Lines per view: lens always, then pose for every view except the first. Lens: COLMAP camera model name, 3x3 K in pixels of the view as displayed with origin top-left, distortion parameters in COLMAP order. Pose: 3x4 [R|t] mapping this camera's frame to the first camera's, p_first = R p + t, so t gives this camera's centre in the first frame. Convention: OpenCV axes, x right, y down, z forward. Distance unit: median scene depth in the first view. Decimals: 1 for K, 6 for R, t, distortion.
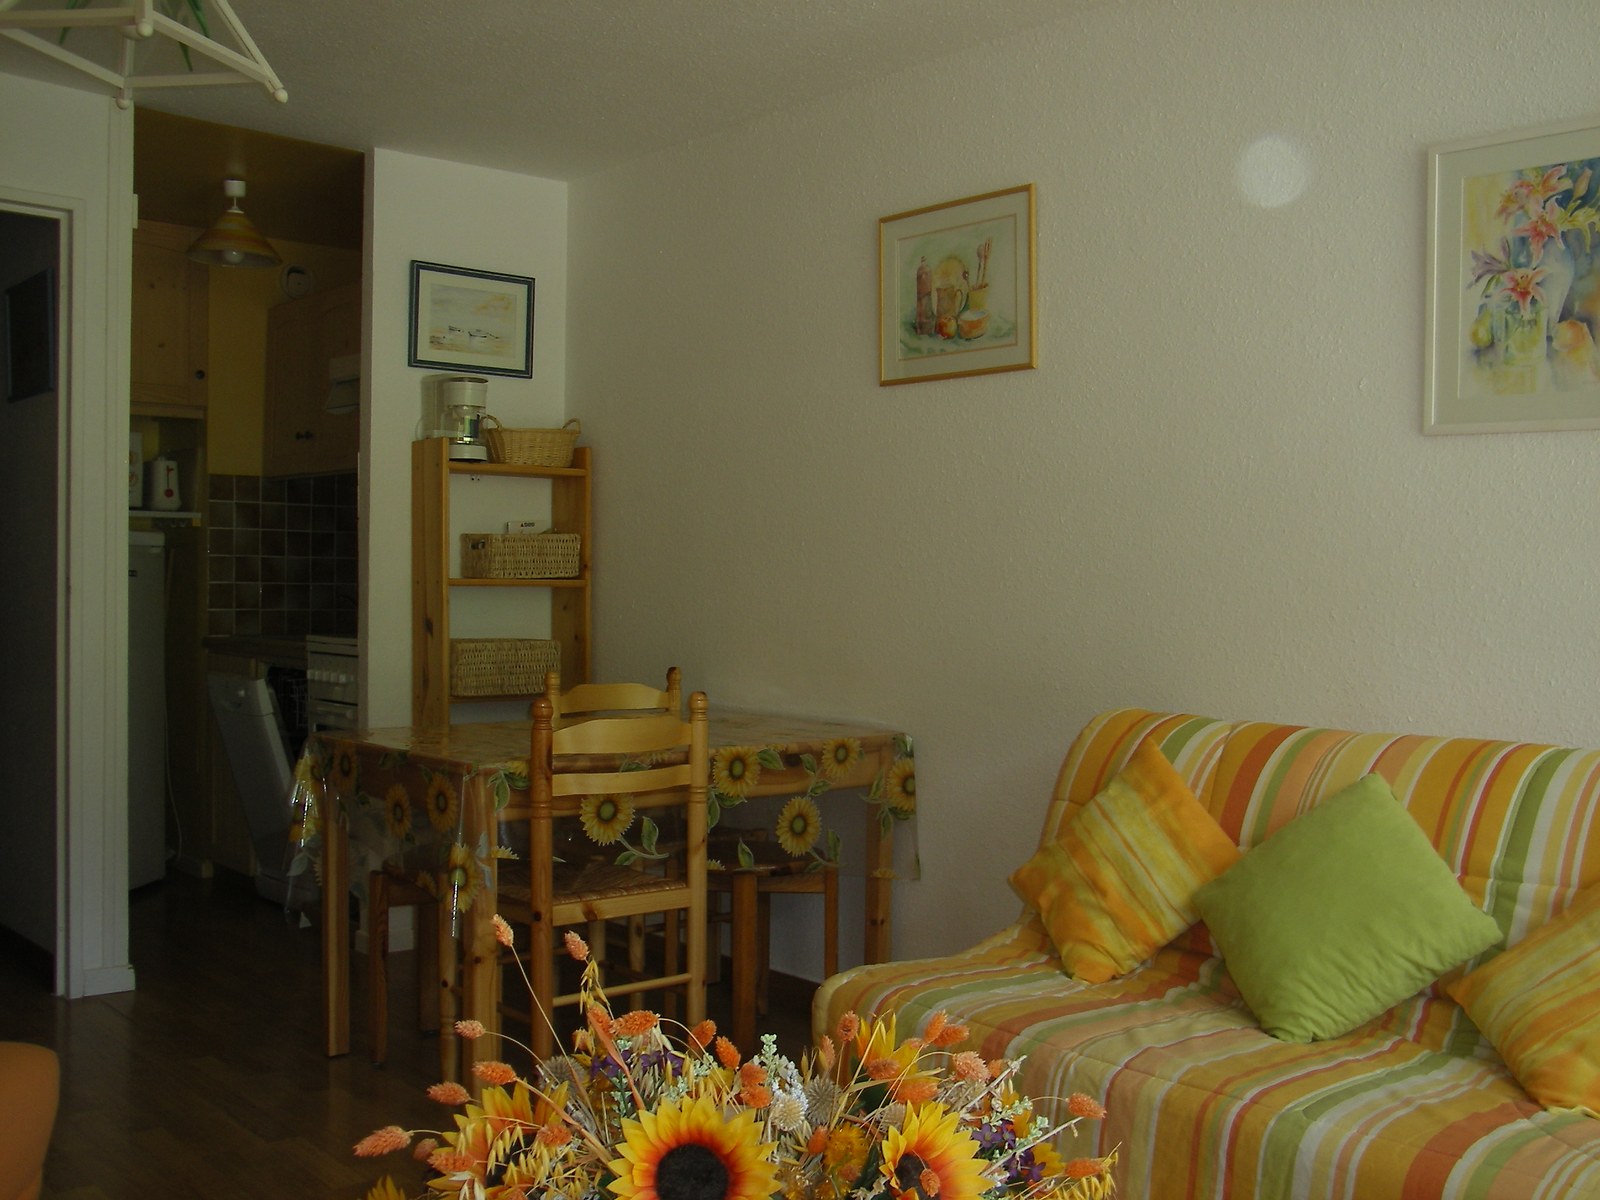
lens RADIAL K [[1676.7, 0, 801.2], [0, 1676.7, 589.3], [0, 0, 1]] dist [-0.008033, 0.000000]
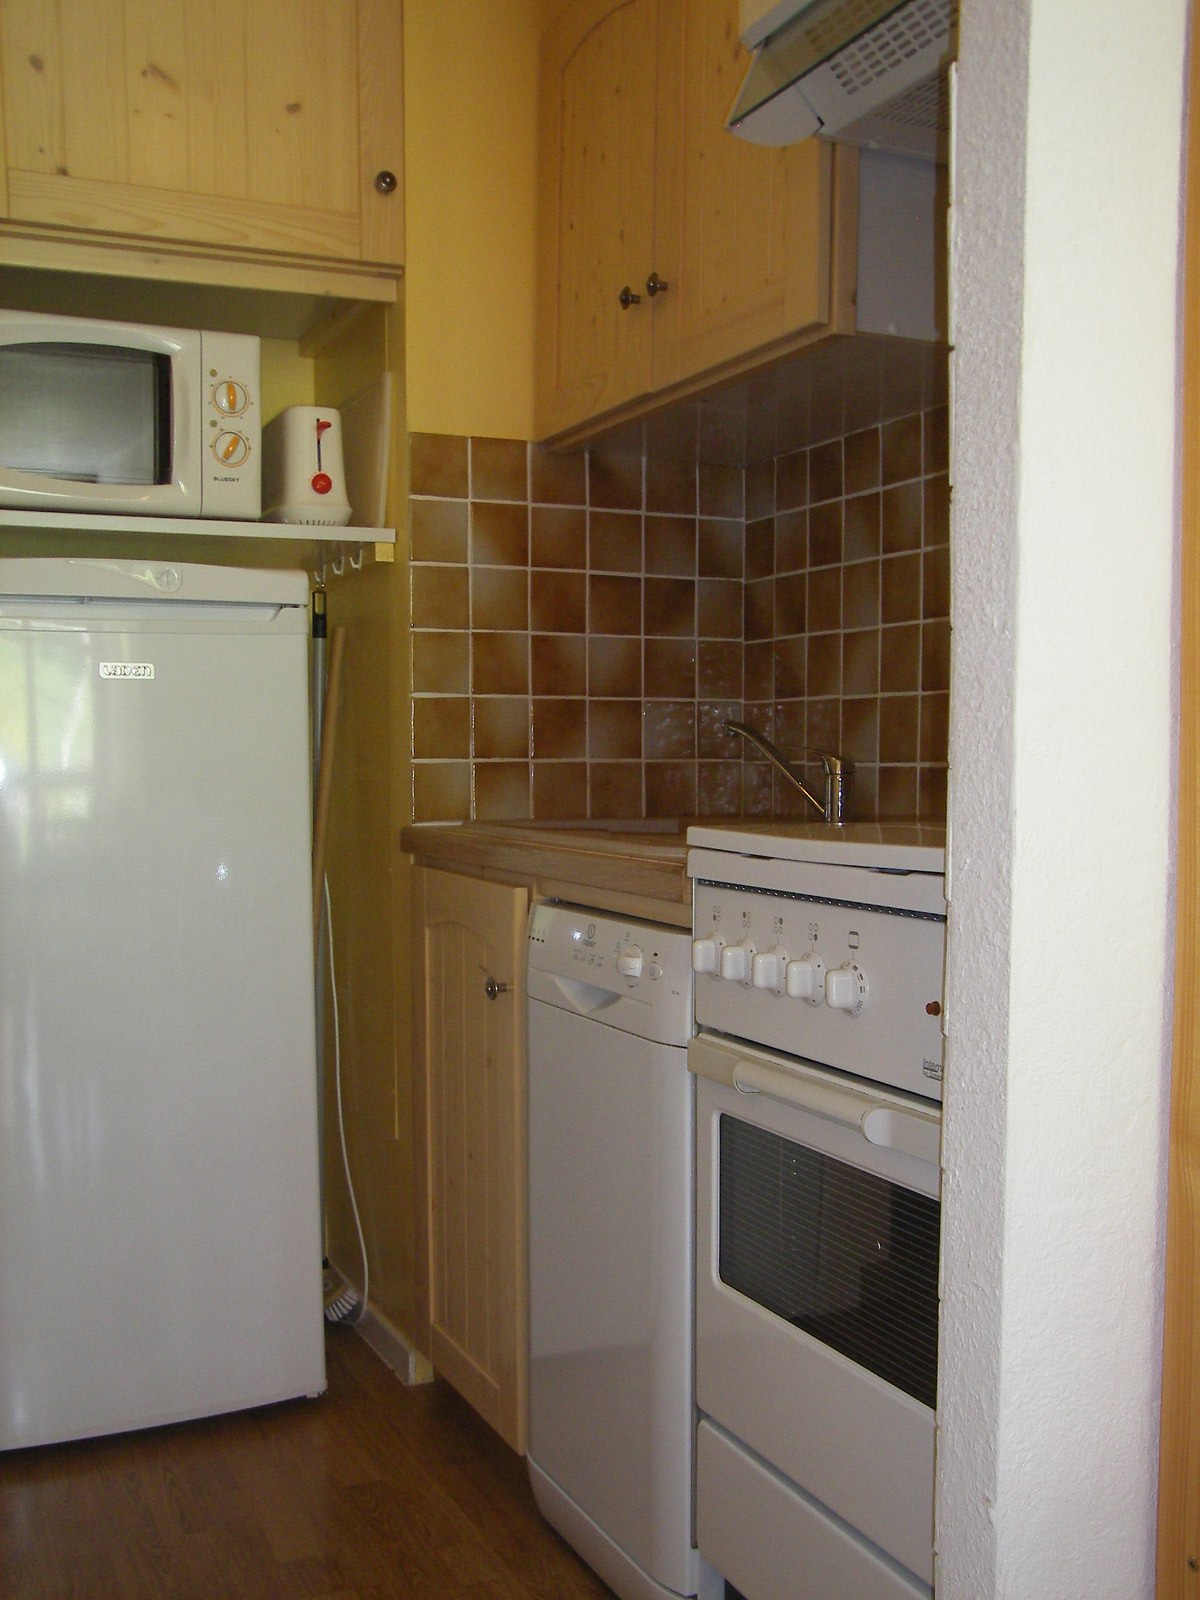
lens RADIAL K [[1676.7, 0, 599.3], [0, 1676.7, 793.4], [0, 0, 1]] dist [-0.008033, 0.000000]
pose [[0.965833, -0.004584, -0.259126, -0.201289], [0.008840, 0.999844, 0.015264, 0.014506], [0.259016, -0.017033, 0.965723, 0.609373]]
